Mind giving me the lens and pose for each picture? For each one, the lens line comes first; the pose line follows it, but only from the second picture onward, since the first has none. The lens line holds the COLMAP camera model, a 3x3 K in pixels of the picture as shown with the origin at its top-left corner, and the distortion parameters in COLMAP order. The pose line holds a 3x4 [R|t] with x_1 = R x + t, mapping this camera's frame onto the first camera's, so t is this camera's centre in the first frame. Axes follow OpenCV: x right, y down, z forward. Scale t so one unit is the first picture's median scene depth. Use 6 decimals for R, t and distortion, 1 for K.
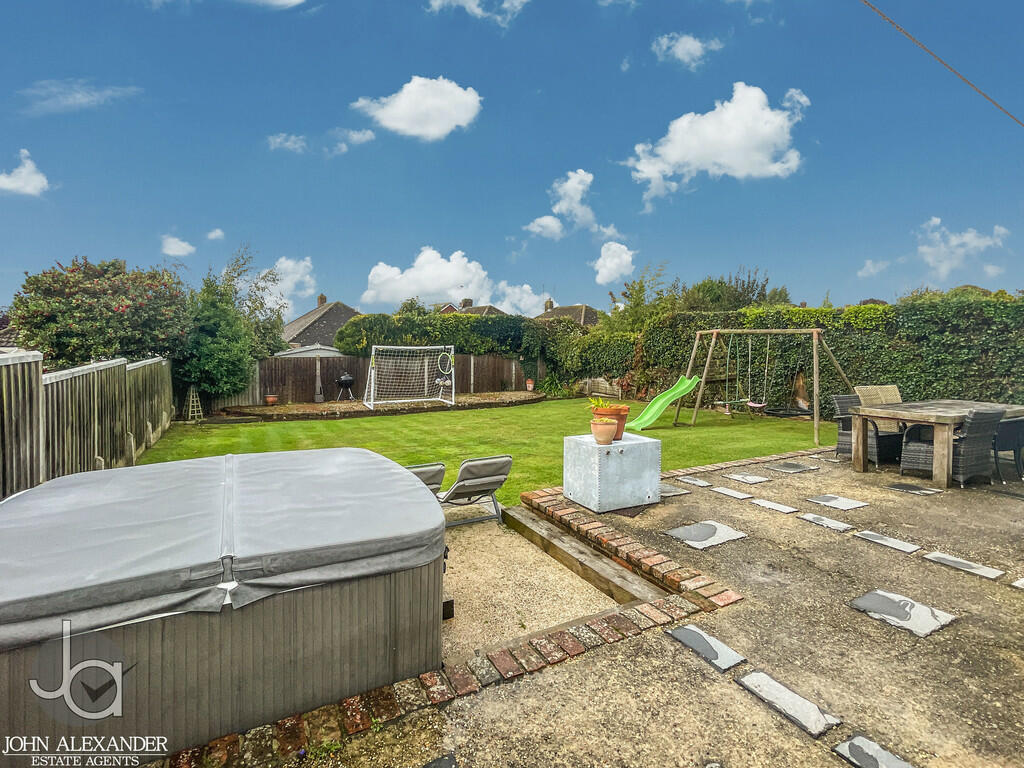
lens RADIAL K [[499.5, 0, 512.0], [0, 499.5, 384.0], [0, 0, 1]] dist [-0.003079, -0.000298]
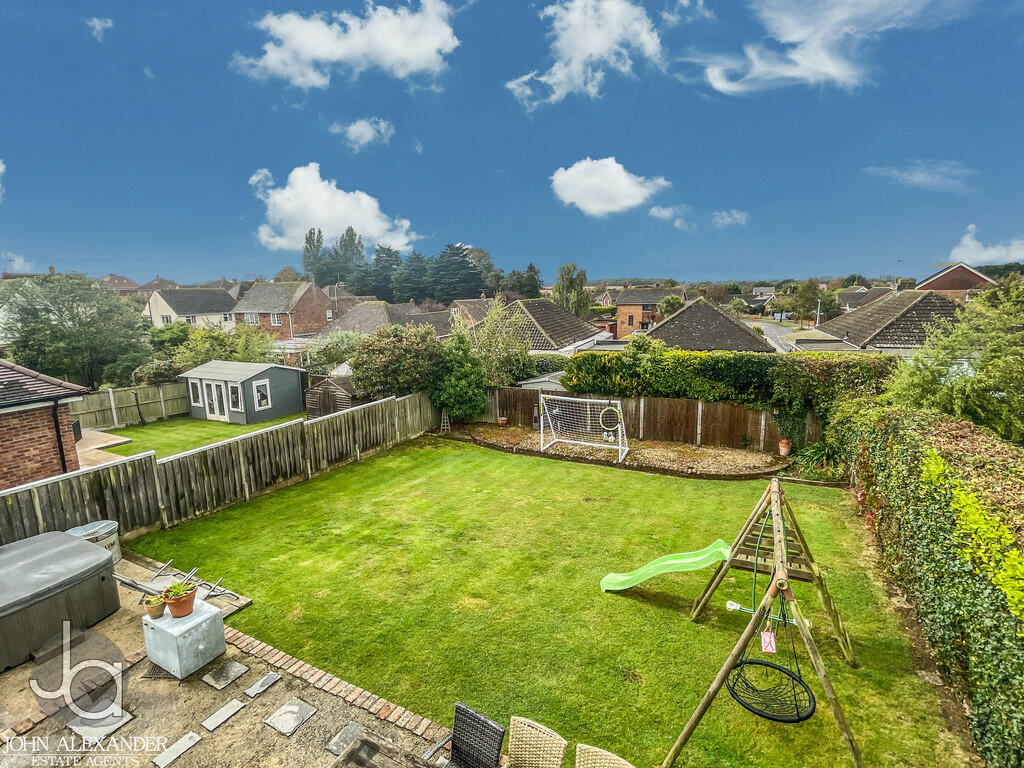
lens RADIAL K [[499.5, 0, 512.0], [0, 499.5, 384.0], [0, 0, 1]] dist [-0.003079, -0.000298]
pose [[0.565558, 0.134179, -0.813720, 0.482336], [-0.052259, 0.990524, 0.127011, -0.199996], [0.823051, -0.029308, 0.567210, 0.286152]]
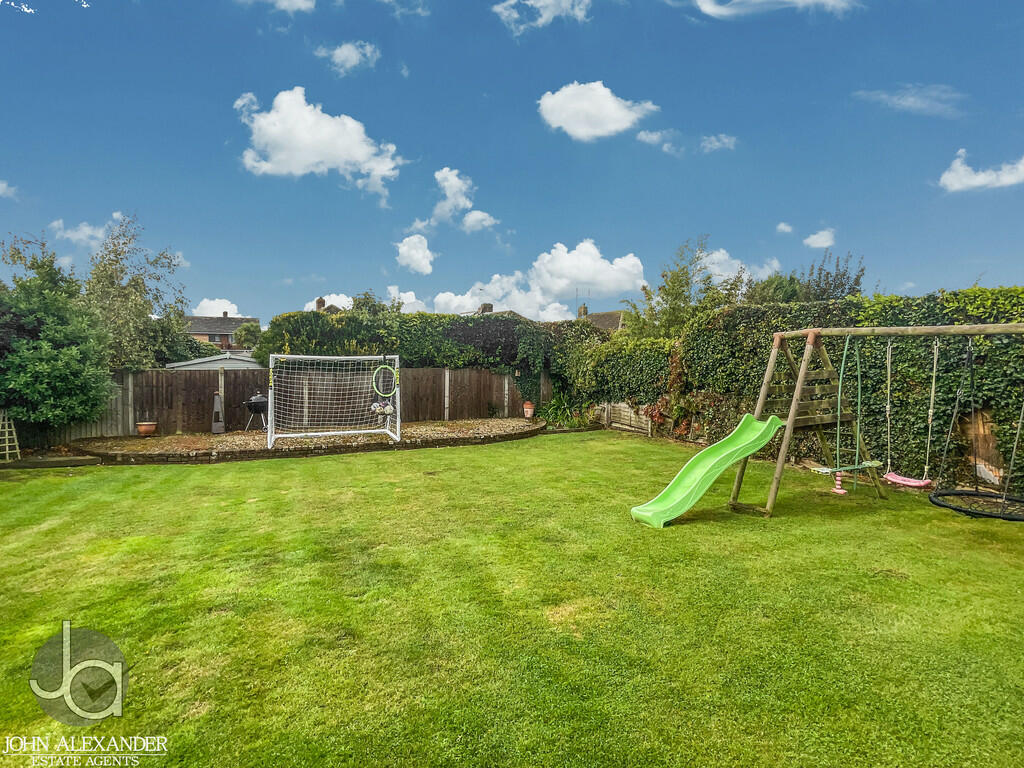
lens RADIAL K [[507.9, 0, 505.2], [0, 507.9, 368.6], [0, 0, 1]] dist [-0.001670, -0.000431]
pose [[0.994294, 0.010452, -0.106161, 0.096570], [-0.016063, 0.998511, -0.052137, -0.022689], [0.105458, 0.053545, 0.992981, 0.296803]]
